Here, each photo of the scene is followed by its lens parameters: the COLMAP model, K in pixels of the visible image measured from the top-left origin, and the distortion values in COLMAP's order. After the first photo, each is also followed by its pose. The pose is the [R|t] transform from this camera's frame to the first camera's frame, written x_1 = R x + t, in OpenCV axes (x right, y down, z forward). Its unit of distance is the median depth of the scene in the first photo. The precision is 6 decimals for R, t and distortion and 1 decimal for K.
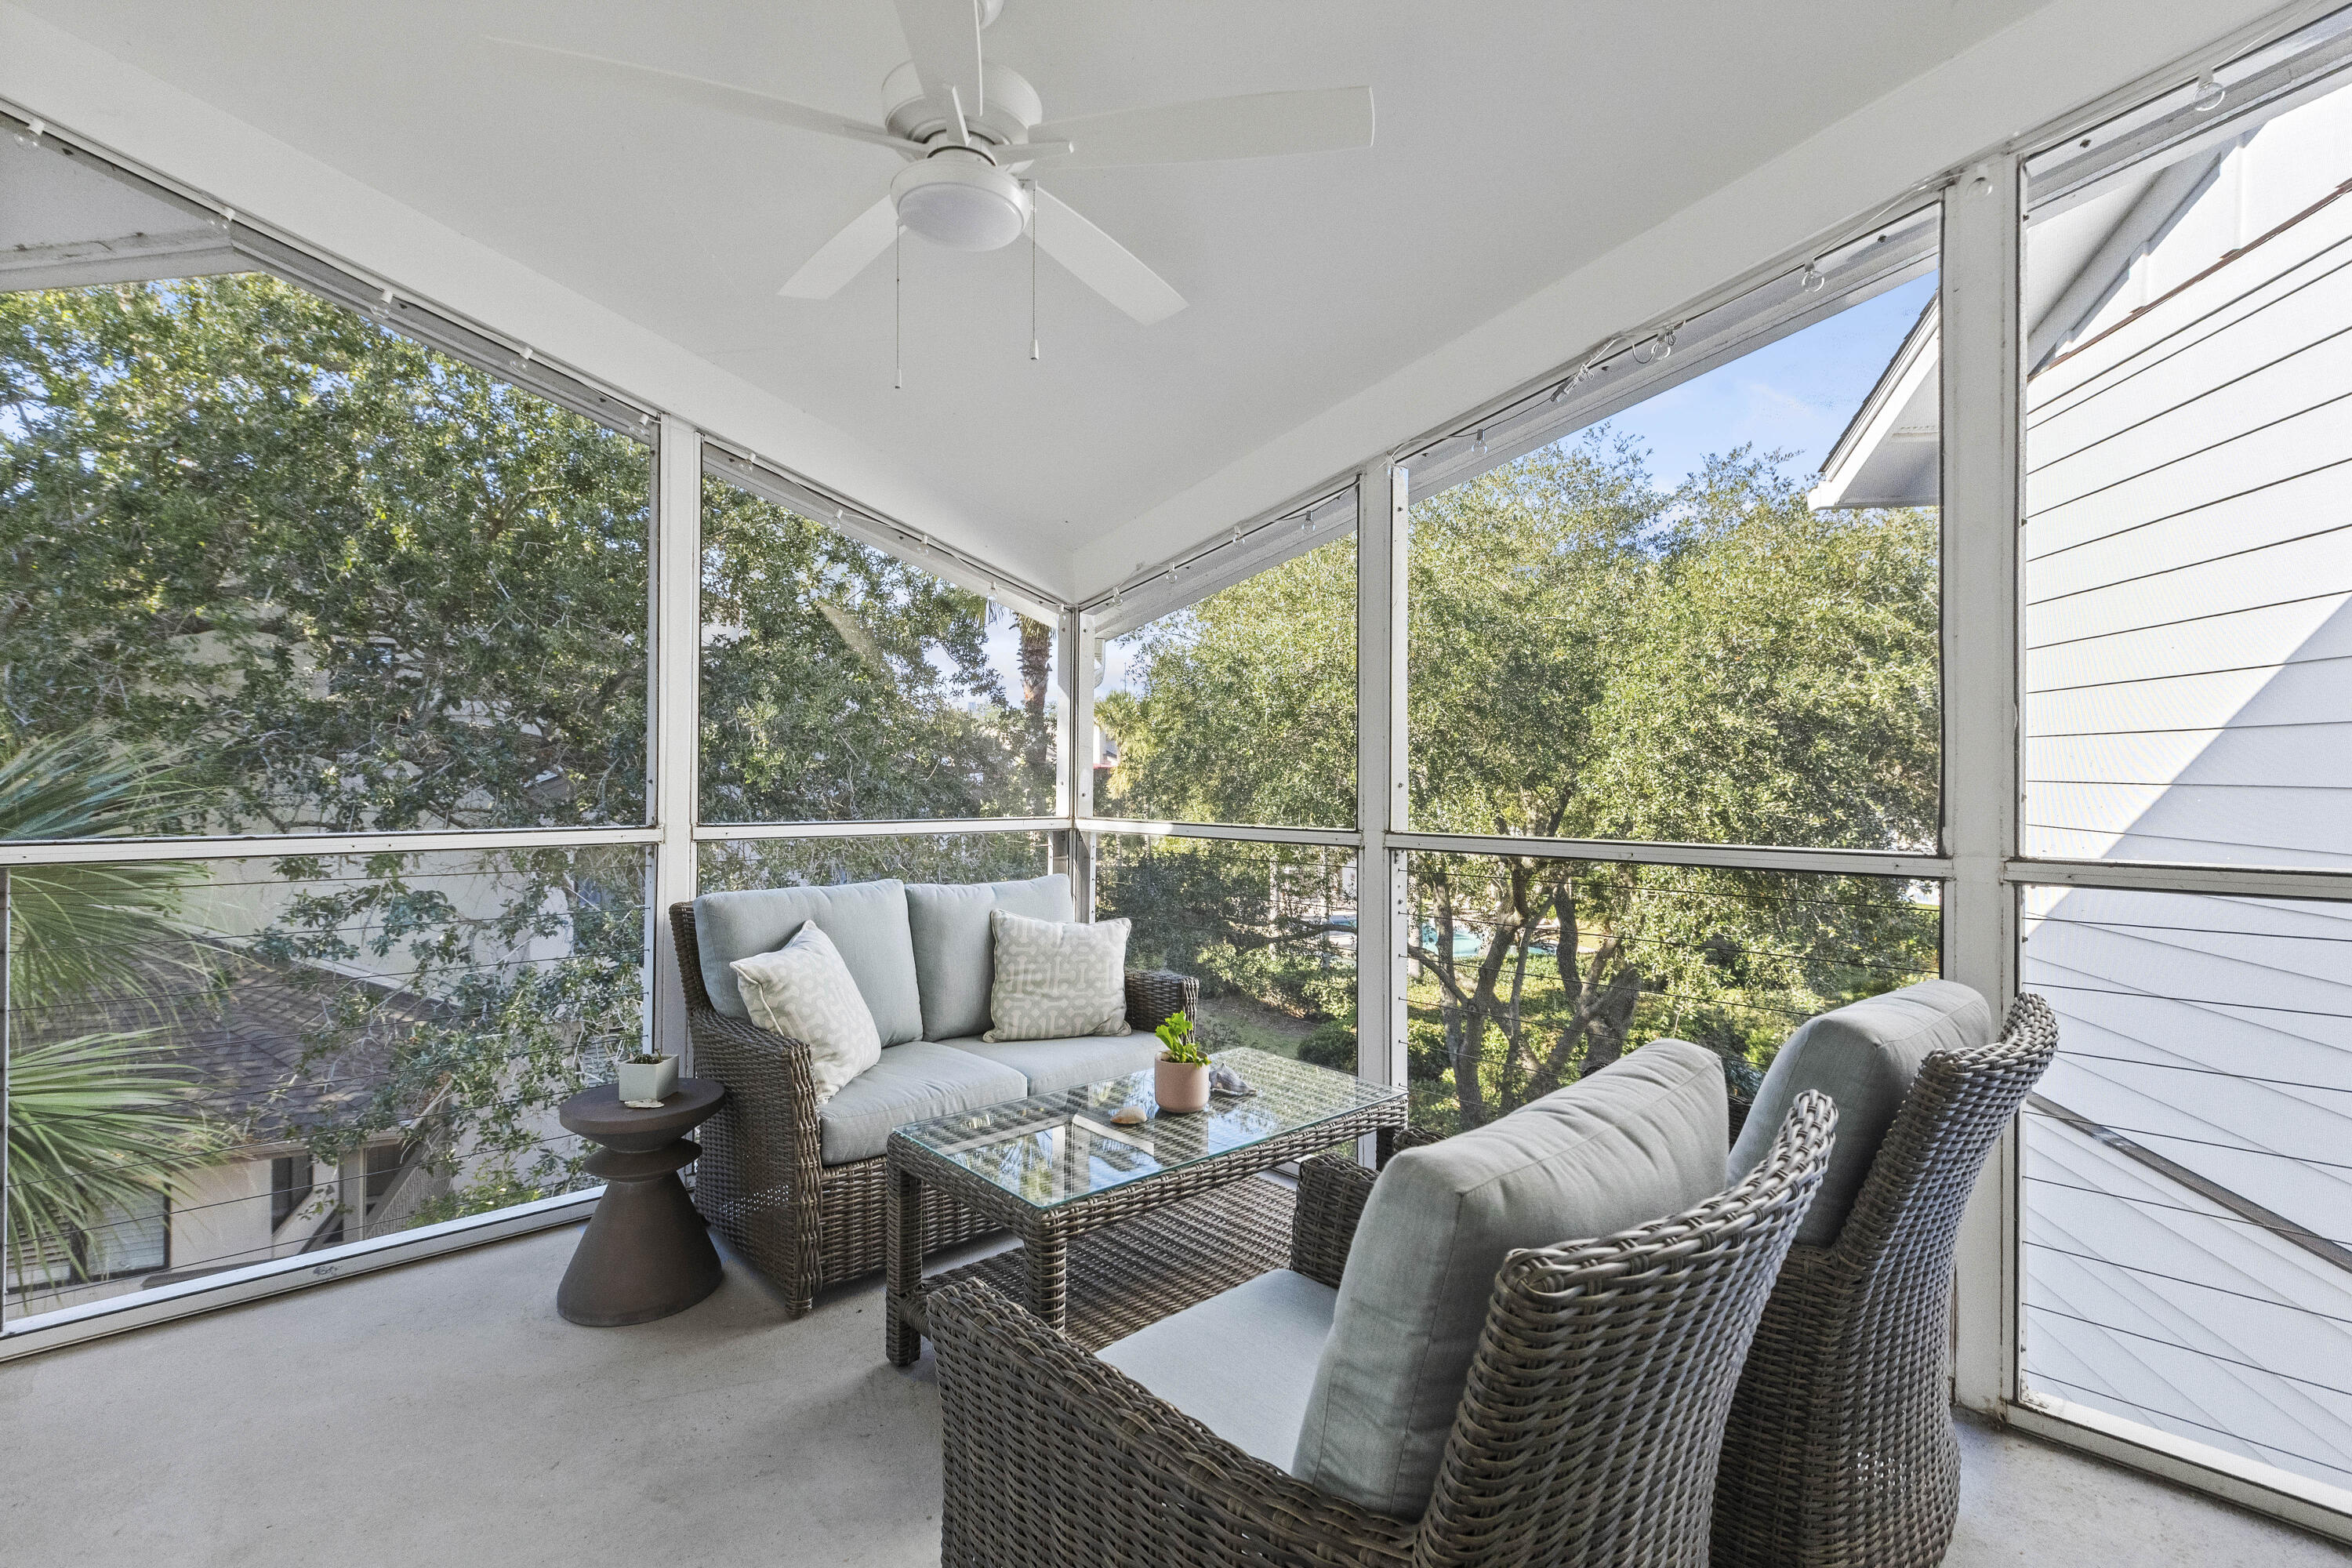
lens RADIAL K [[1075.7, 0, 1189.0], [0, 1075.7, 762.8], [0, 0, 1]] dist [0.003125, -0.002106]
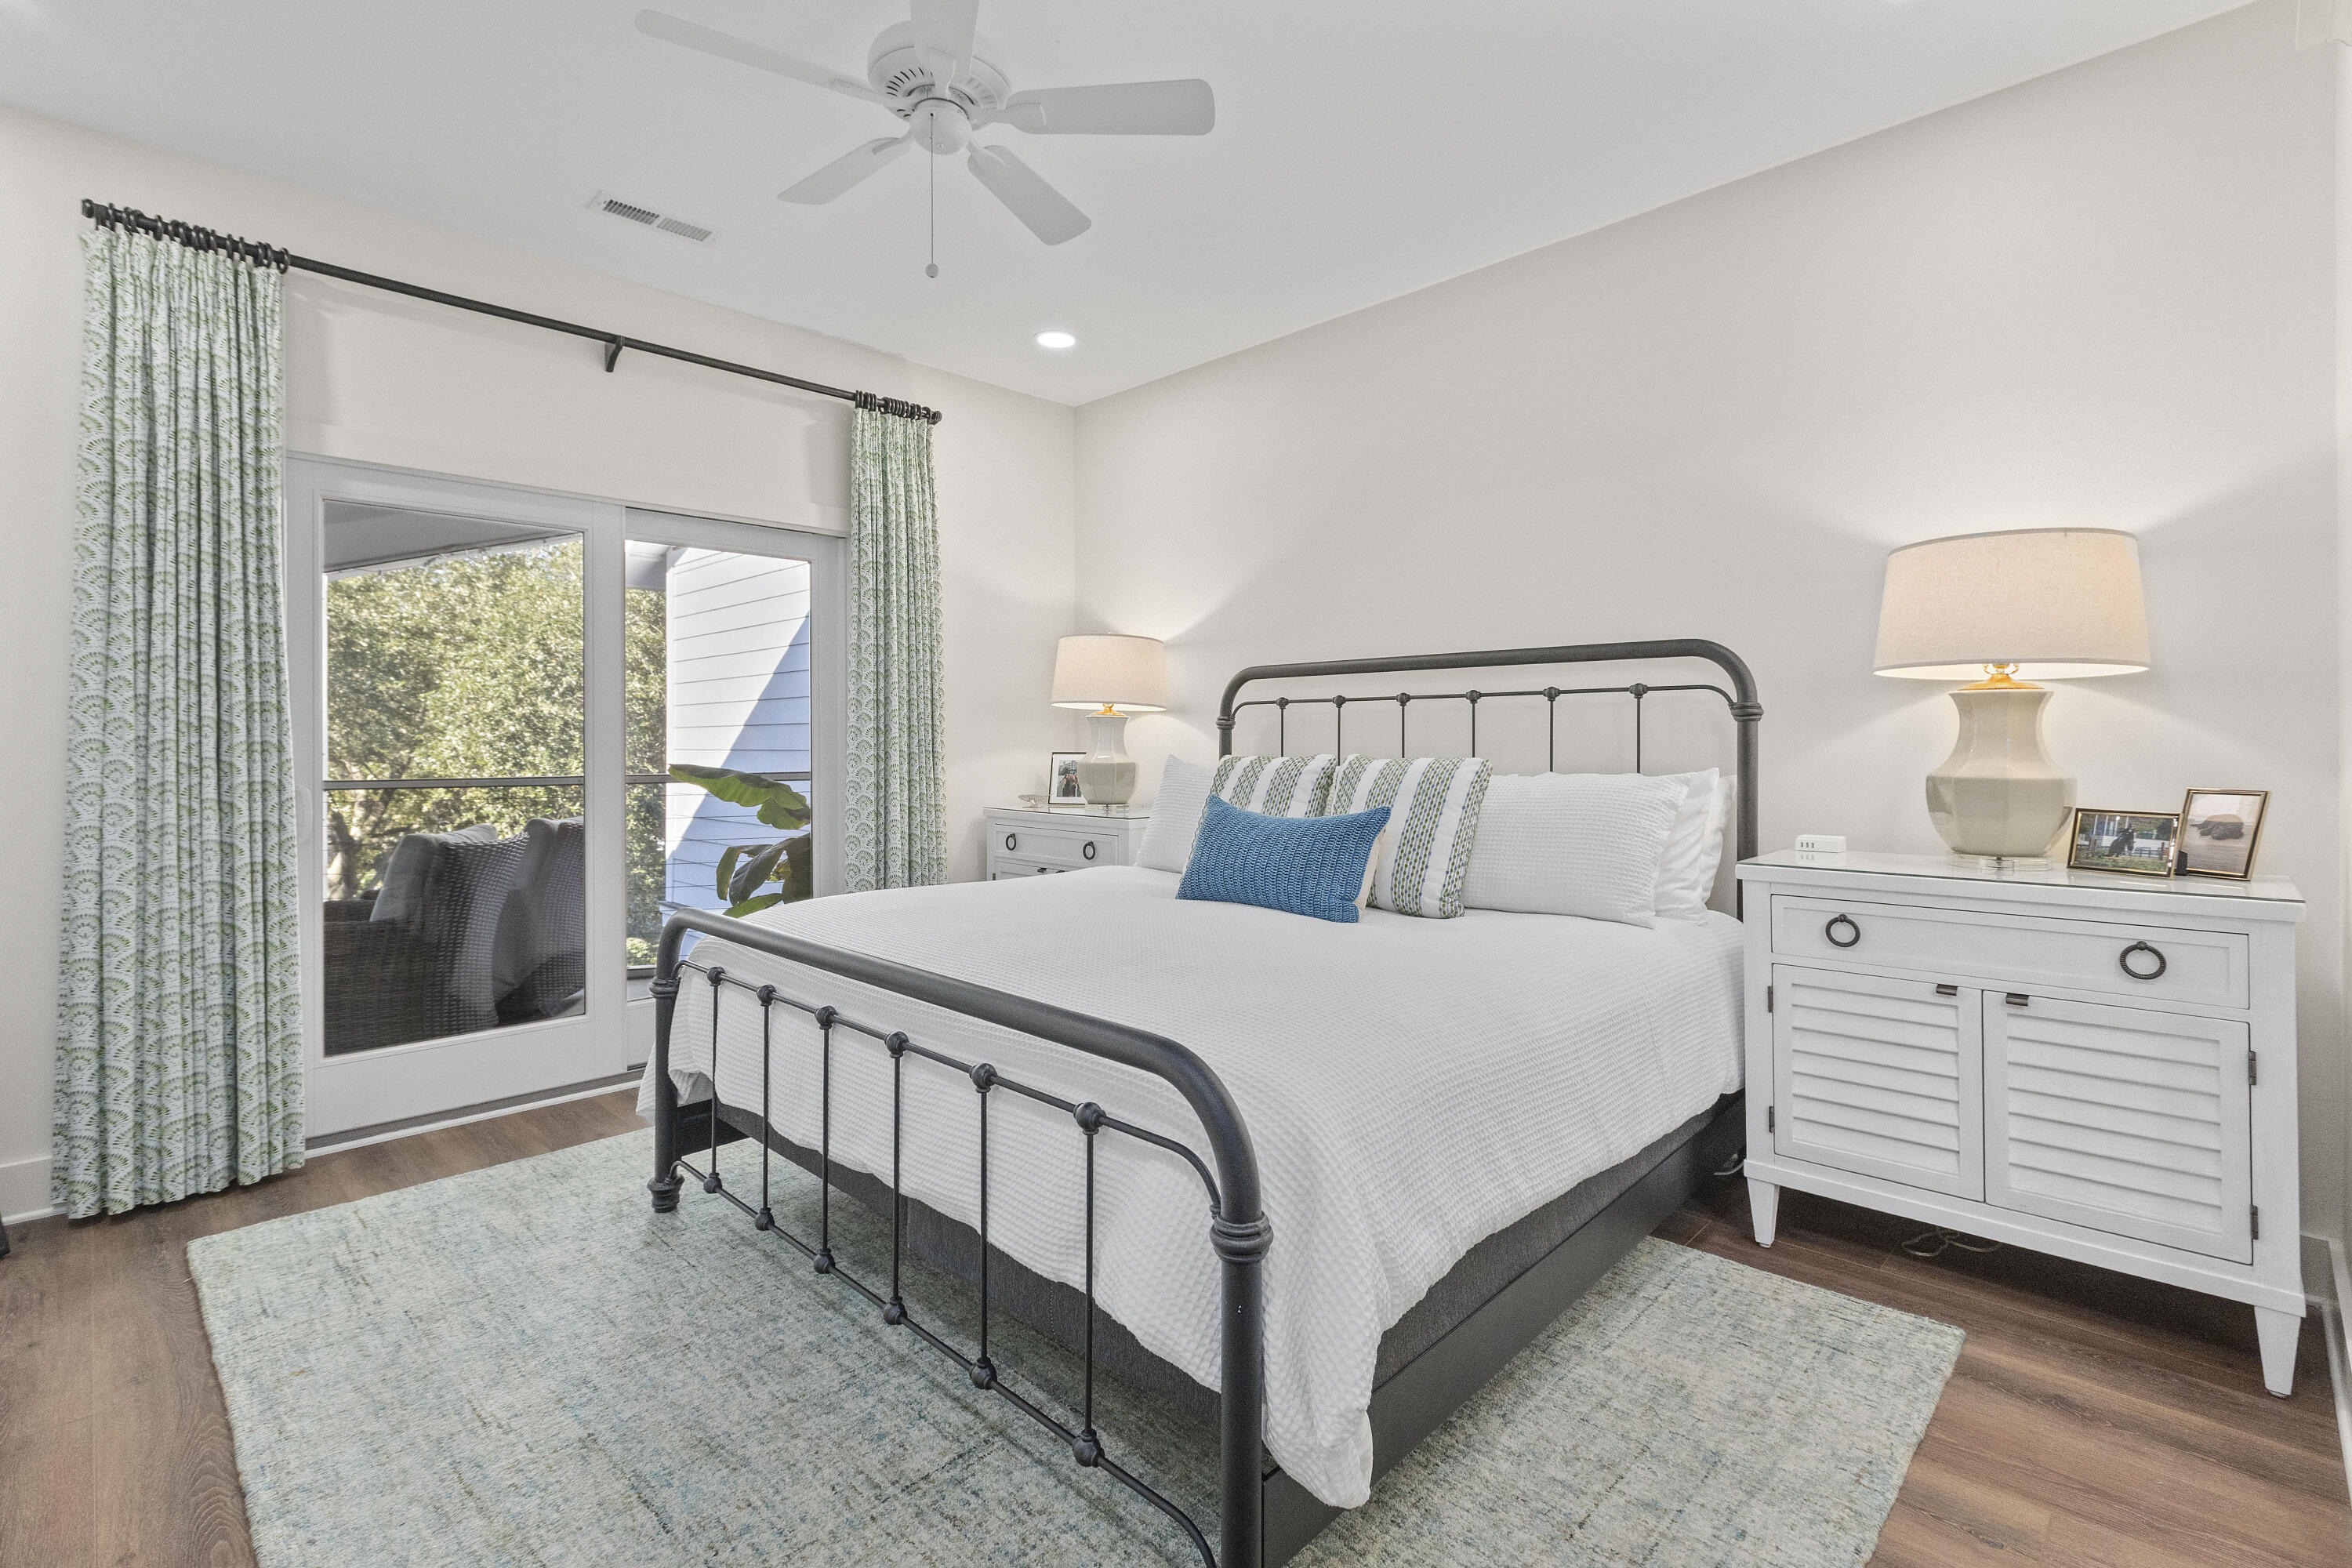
lens RADIAL K [[1075.7, 0, 1182.2], [0, 1075.7, 741.7], [0, 0, 1]] dist [0.003125, -0.002106]
pose [[0.559256, -0.006654, 0.828968, -0.157398], [0.003835, 0.999978, 0.005439, -0.001993], [-0.828986, 0.000137, 0.559269, -0.382222]]
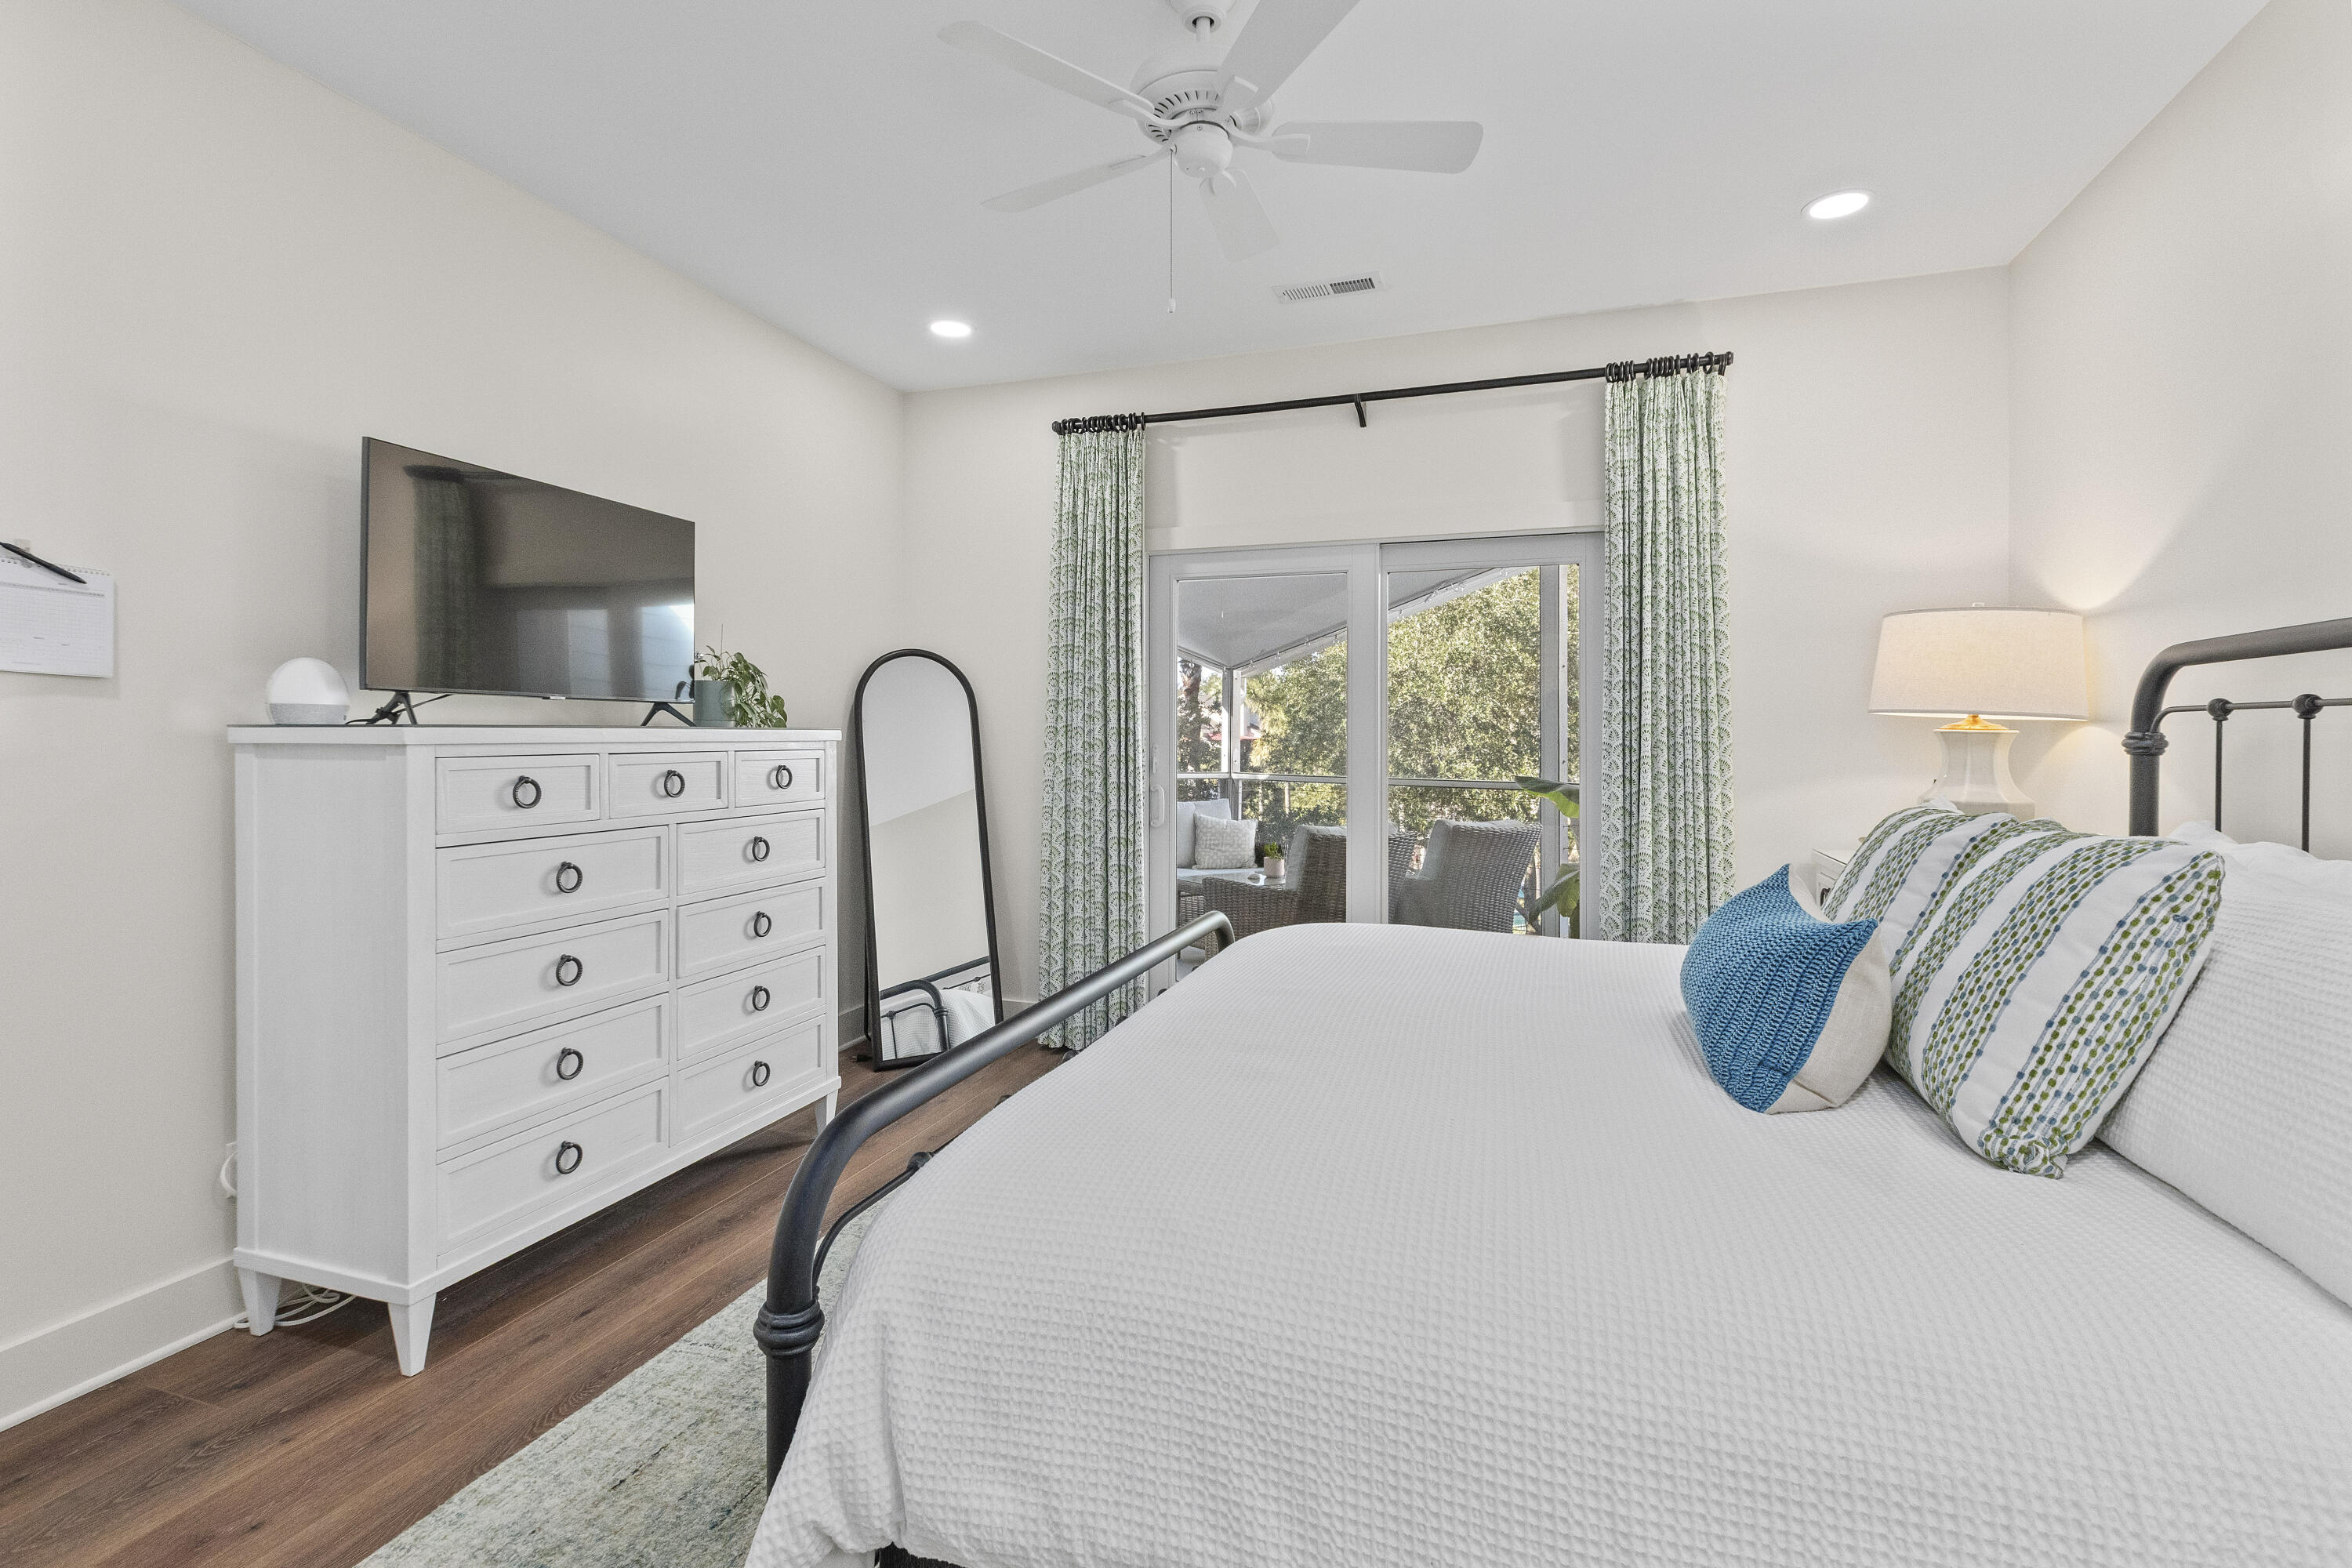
lens RADIAL K [[1075.7, 0, 1157.4], [0, 1075.7, 738.7], [0, 0, 1]] dist [0.003125, -0.002106]
pose [[0.986719, 0.002789, -0.162414, 0.036286], [-0.001883, 0.999982, 0.005734, -0.009817], [0.162427, -0.005352, 0.986706, -0.438102]]
